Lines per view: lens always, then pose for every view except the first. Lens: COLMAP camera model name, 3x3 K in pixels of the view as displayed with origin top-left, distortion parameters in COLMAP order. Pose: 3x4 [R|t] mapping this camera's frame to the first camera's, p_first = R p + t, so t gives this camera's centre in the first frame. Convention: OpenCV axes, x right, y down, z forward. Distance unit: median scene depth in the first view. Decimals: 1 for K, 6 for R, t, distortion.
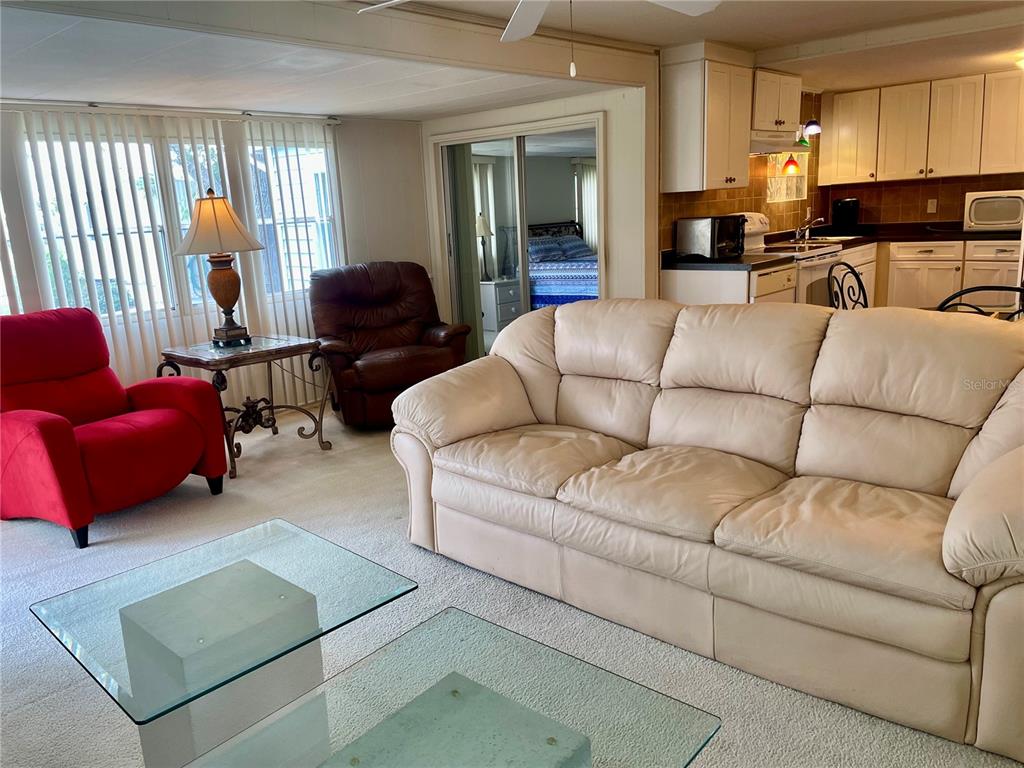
lens RADIAL K [[777.9, 0, 511.5], [0, 777.9, 384.8], [0, 0, 1]] dist [0.038952, -0.002751]
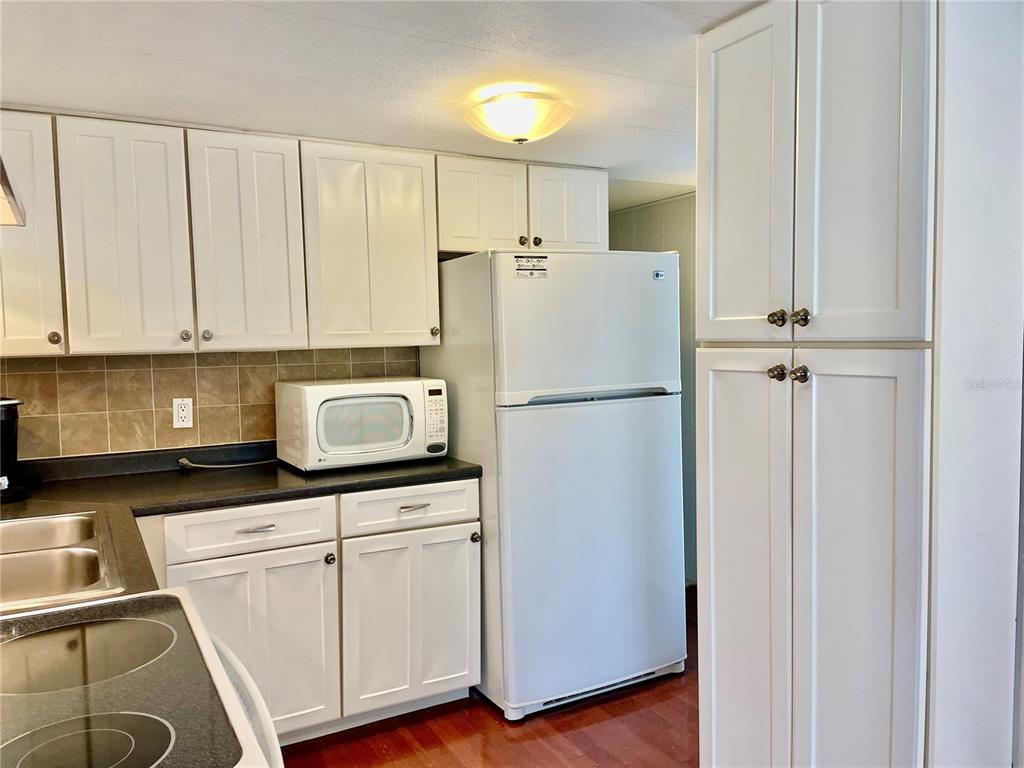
lens RADIAL K [[777.9, 0, 512.0], [0, 777.9, 385.7], [0, 0, 1]] dist [0.038952, -0.002751]
pose [[0.330374, -0.018203, 0.943675, 0.190181], [0.213920, 0.975240, -0.056080, -0.186277], [-0.919288, 0.220398, 0.326088, 0.717883]]
